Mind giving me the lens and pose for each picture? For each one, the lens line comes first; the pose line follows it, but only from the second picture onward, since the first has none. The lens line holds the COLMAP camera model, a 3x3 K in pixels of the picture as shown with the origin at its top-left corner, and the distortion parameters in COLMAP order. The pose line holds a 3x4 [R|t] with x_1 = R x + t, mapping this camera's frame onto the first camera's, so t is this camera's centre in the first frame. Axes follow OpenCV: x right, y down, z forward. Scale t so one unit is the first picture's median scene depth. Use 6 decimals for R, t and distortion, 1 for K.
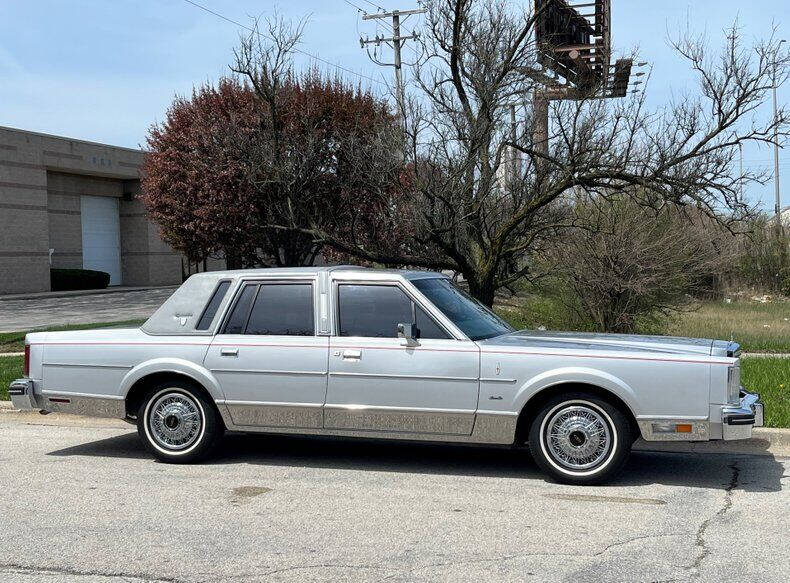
lens RADIAL K [[1115.6, 0, 407.6], [0, 1115.6, 260.8], [0, 0, 1]] dist [0.068500, 0.000000]
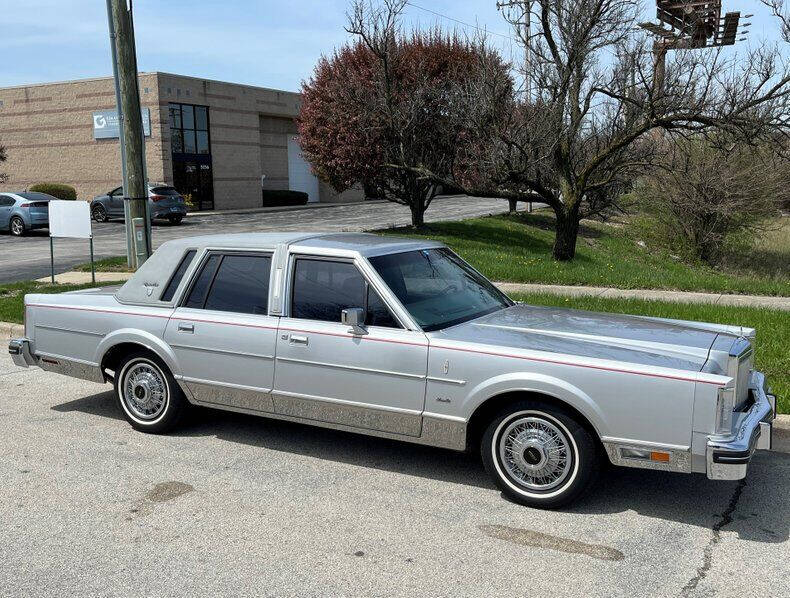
lens RADIAL K [[814.7, 0, 404.7], [0, 814.7, 262.7], [0, 0, 1]] dist [0.035504, 0.000000]
pose [[0.981631, 0.022454, -0.189464, 0.065925], [-0.002243, 0.994340, 0.106222, -0.020370], [0.190776, -0.103845, 0.976125, 0.151249]]
